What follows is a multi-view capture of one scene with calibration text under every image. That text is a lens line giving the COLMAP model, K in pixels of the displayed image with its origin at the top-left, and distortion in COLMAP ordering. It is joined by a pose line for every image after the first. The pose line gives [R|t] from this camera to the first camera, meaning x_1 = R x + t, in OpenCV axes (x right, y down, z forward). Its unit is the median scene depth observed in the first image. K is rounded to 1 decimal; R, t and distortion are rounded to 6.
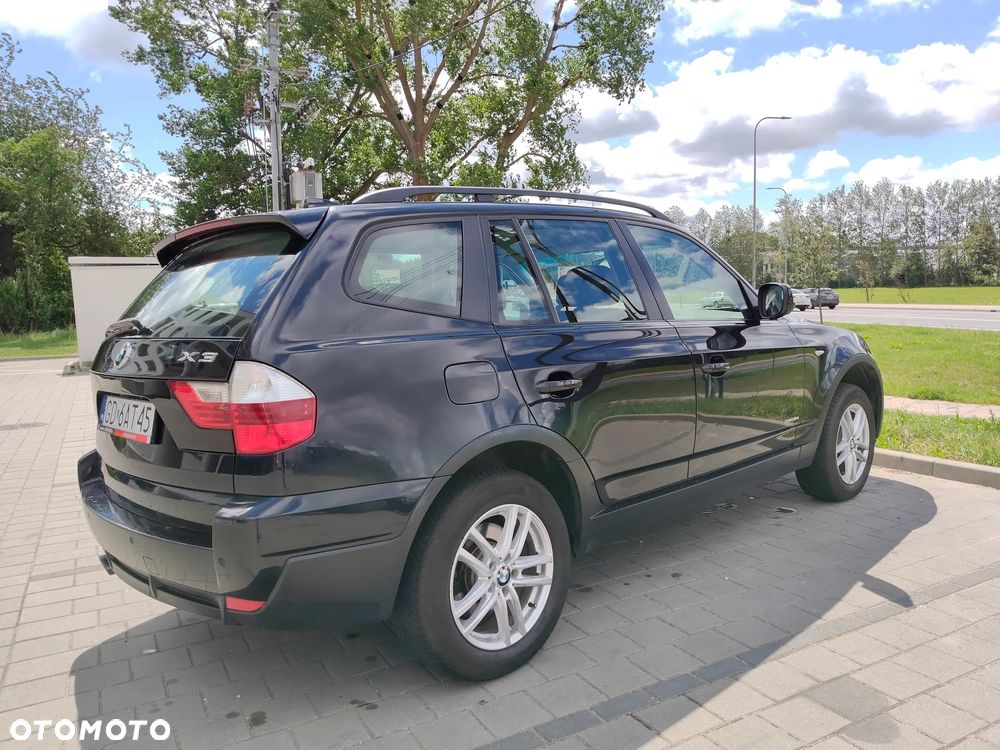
lens RADIAL K [[739.5, 0, 500.0], [0, 739.5, 375.0], [0, 0, 1]] dist [0.052263, -0.134568]
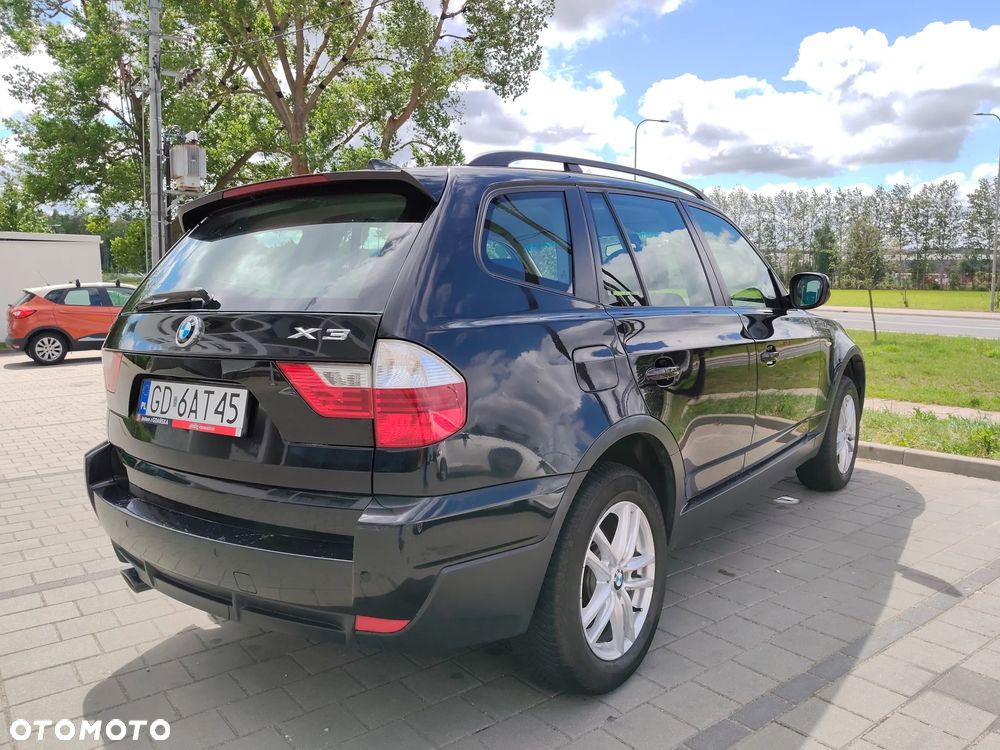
lens RADIAL K [[747.9, 0, 499.2], [0, 747.9, 368.6], [0, 0, 1]] dist [-0.005582, -0.003923]
pose [[0.987247, 0.010761, 0.158829, -0.274811], [-0.011224, 0.999935, 0.002017, 0.009159], [-0.158797, -0.003774, 0.987304, 0.103907]]
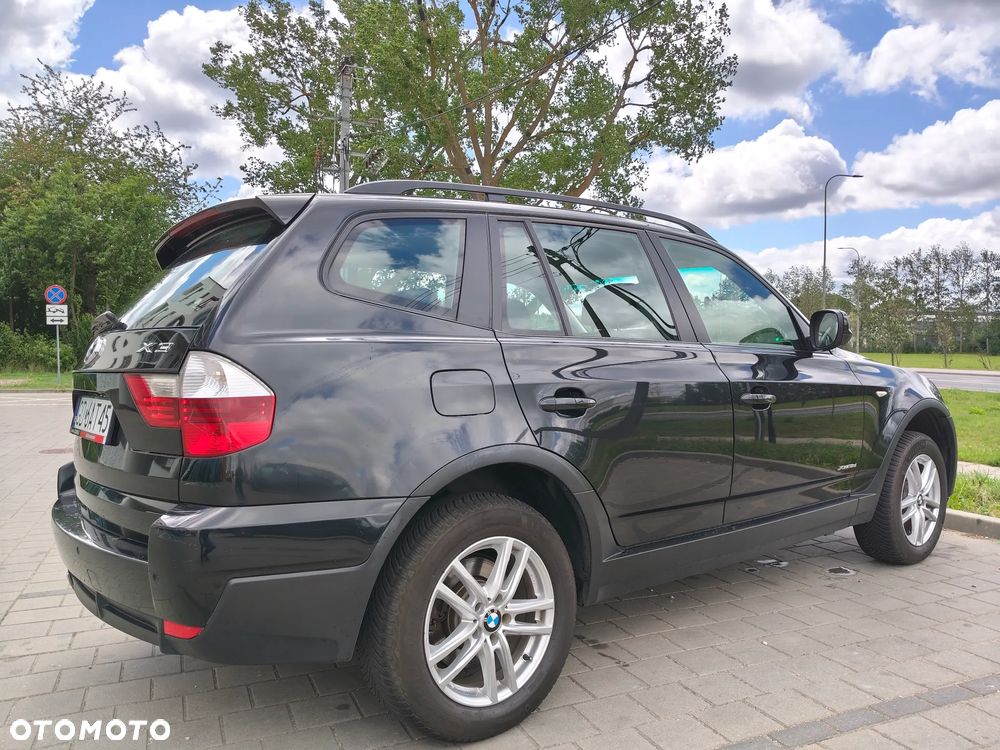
lens RADIAL K [[744.3, 0, 496.9], [0, 744.3, 375.1], [0, 0, 1]] dist [0.026710, -0.081549]
pose [[0.995755, 0.036716, -0.084406, 0.068584], [-0.042425, 0.996859, -0.066879, 0.041988], [0.081685, 0.070176, 0.994184, 0.111063]]
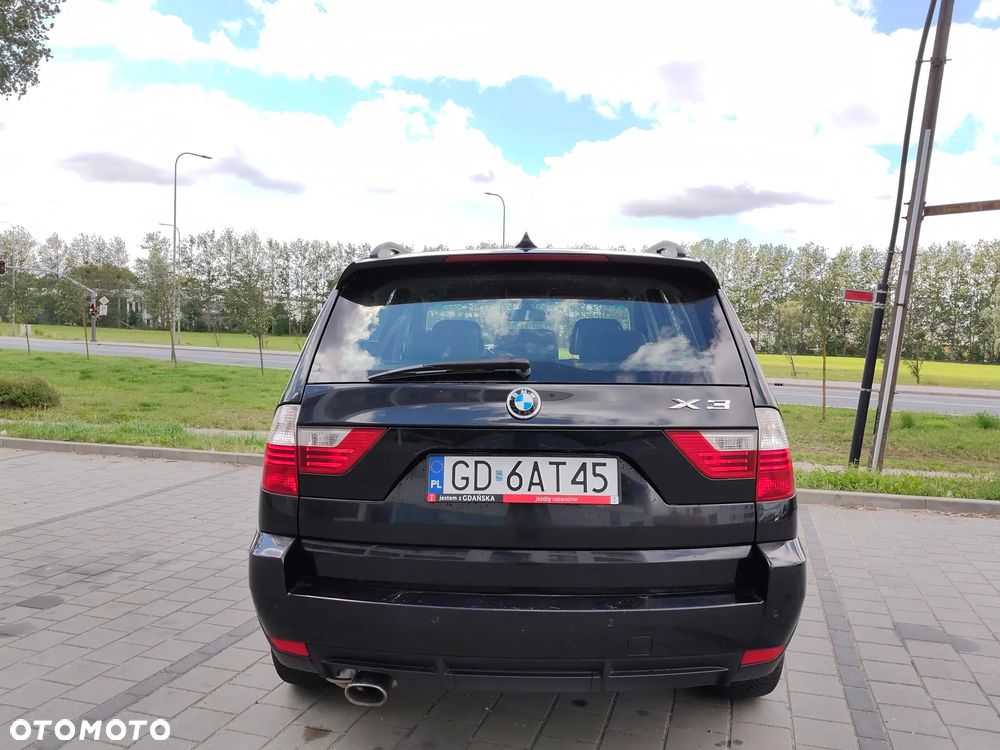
lens RADIAL K [[776.3, 0, 500.0], [0, 776.3, 375.0], [0, 0, 1]] dist [0.045998, -0.104634]
pose [[0.729496, 0.021859, 0.683635, -1.039801], [0.018173, 0.998517, -0.051319, -0.012598], [-0.683743, 0.049861, 0.728017, 0.364349]]
